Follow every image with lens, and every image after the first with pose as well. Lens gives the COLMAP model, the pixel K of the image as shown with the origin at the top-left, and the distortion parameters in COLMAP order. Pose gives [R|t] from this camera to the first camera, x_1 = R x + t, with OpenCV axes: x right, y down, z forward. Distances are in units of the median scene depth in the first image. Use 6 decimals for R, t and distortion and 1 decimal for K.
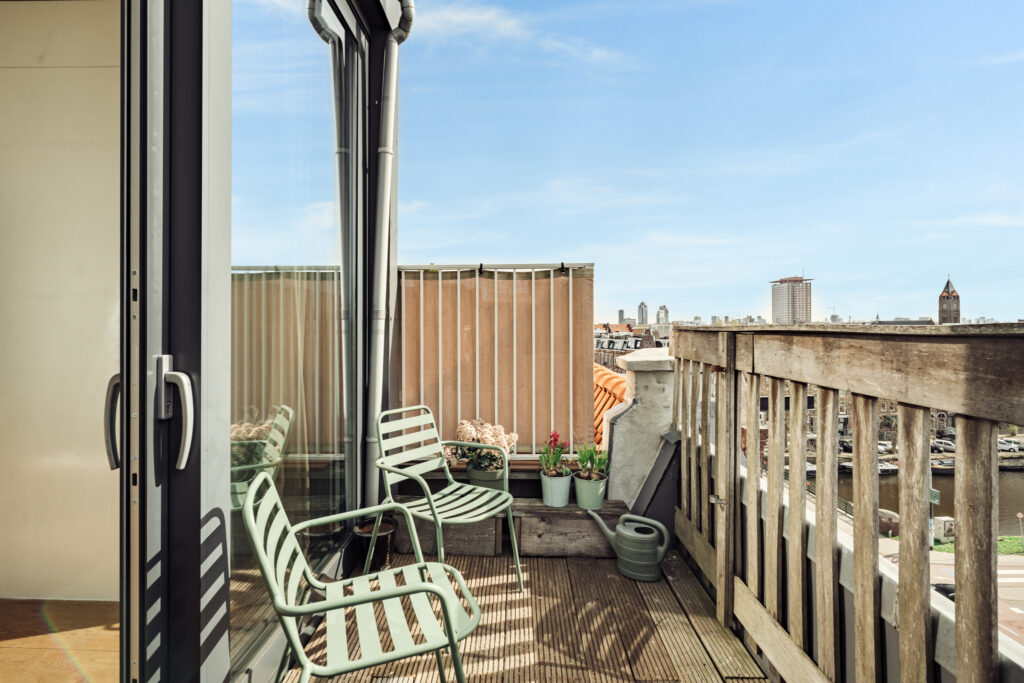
lens RADIAL K [[471.5, 0, 512.5], [0, 471.5, 318.1], [0, 0, 1]] dist [-0.001744, 0.000356]
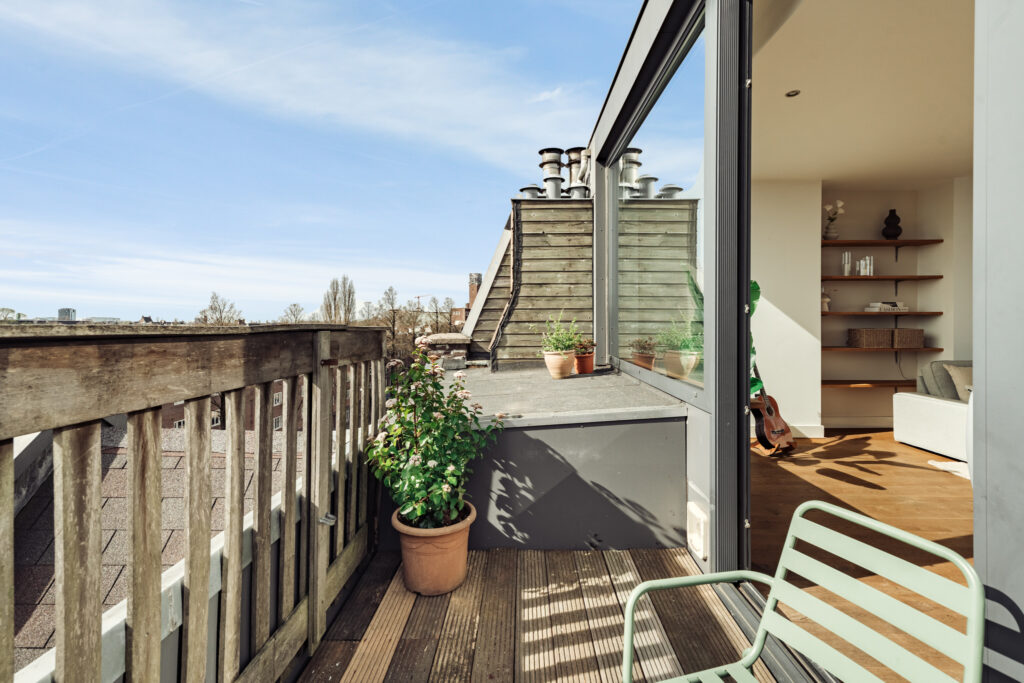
lens RADIAL K [[461.8, 0, 509.8], [0, 461.8, 342.1], [0, 0, 1]] dist [-0.001572, 0.000094]
pose [[-0.999893, 0.004073, 0.014029, 0.091794], [0.004377, 0.999756, 0.021665, 0.030446], [-0.013938, 0.021725, -0.999667, 1.962806]]
